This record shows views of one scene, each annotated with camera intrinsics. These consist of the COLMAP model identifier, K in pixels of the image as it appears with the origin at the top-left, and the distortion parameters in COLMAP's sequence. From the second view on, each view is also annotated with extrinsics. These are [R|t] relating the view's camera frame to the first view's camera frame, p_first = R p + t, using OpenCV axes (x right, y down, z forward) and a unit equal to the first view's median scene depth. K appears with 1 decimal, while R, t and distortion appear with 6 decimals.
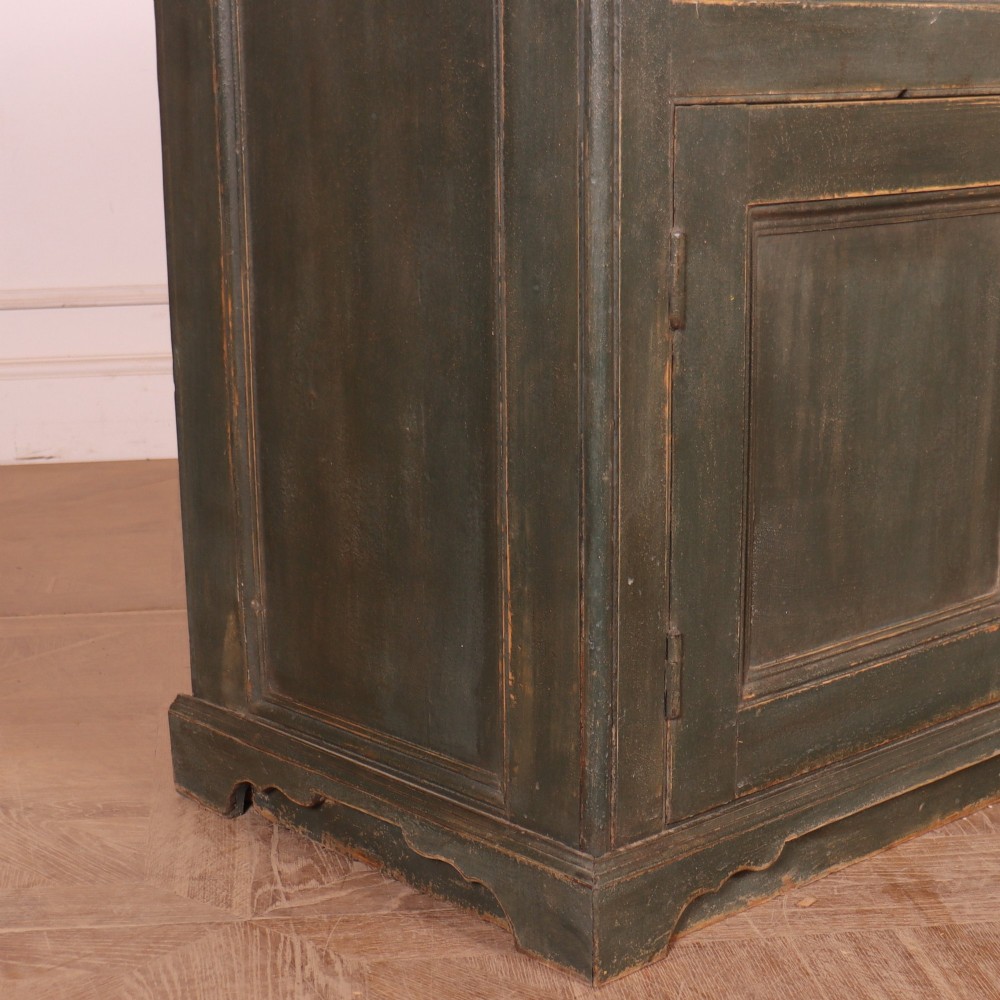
lens RADIAL K [[2078.6, 0, 501.4], [0, 2078.6, 665.2], [0, 0, 1]] dist [-0.131941, 0.040244]
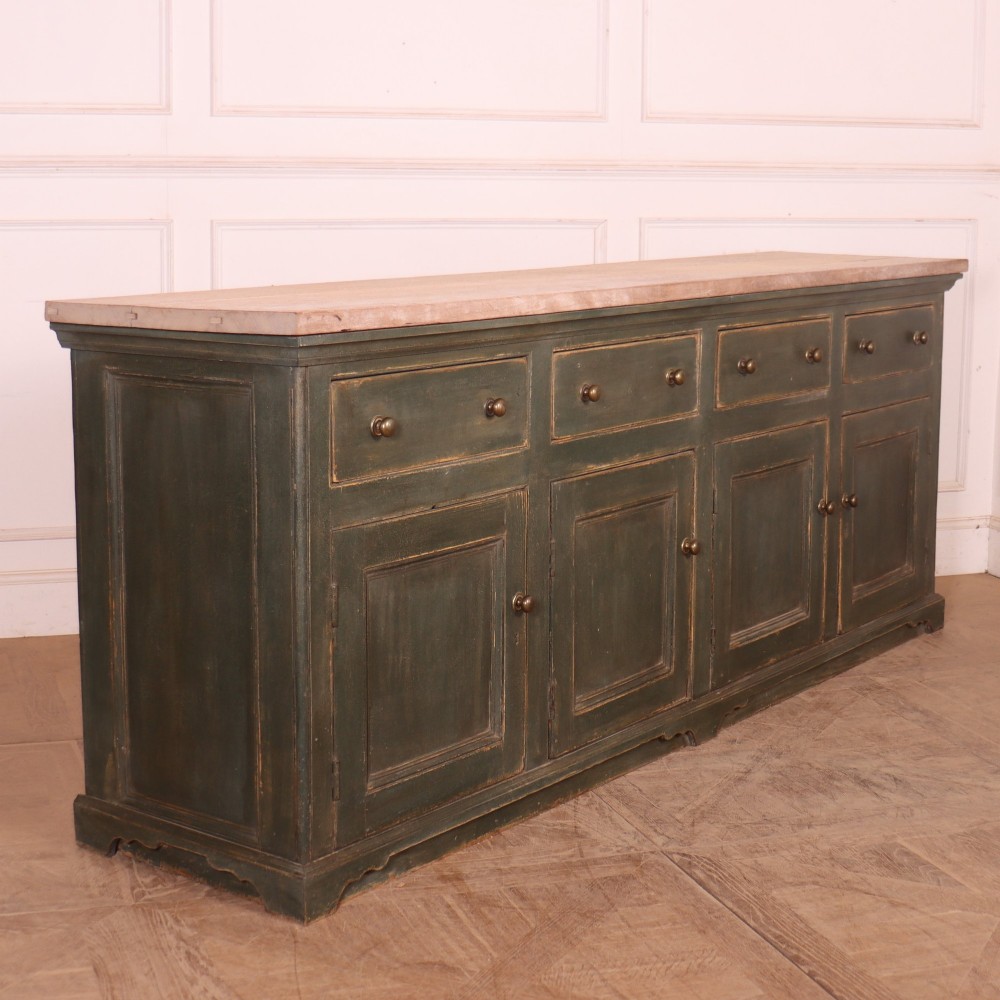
lens RADIAL K [[1869.6, 0, 499.5], [0, 1869.6, 459.5], [0, 0, 1]] dist [-0.225148, 0.251669]
pose [[0.980214, -0.007744, 0.197789, -0.127255], [0.036964, 0.988818, -0.144474, -0.039302], [-0.194458, 0.148927, 0.969540, -0.942529]]
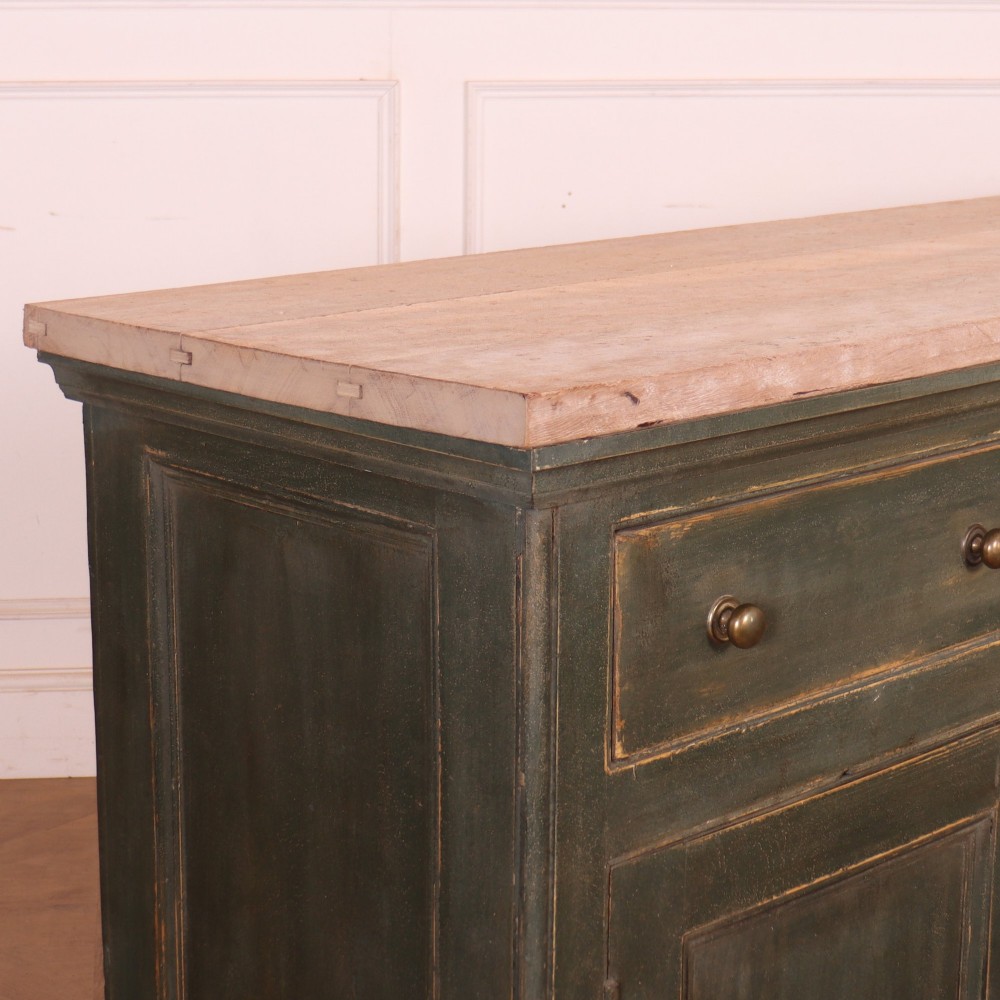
lens RADIAL K [[2305.1, 0, 421.5], [0, 2305.1, 361.1], [0, 0, 1]] dist [-0.156015, 0.259642]
pose [[0.999786, 0.014928, -0.014310, 0.003933], [-0.016638, 0.991640, -0.127955, -0.330634], [0.012280, 0.128166, 0.991677, -0.123747]]
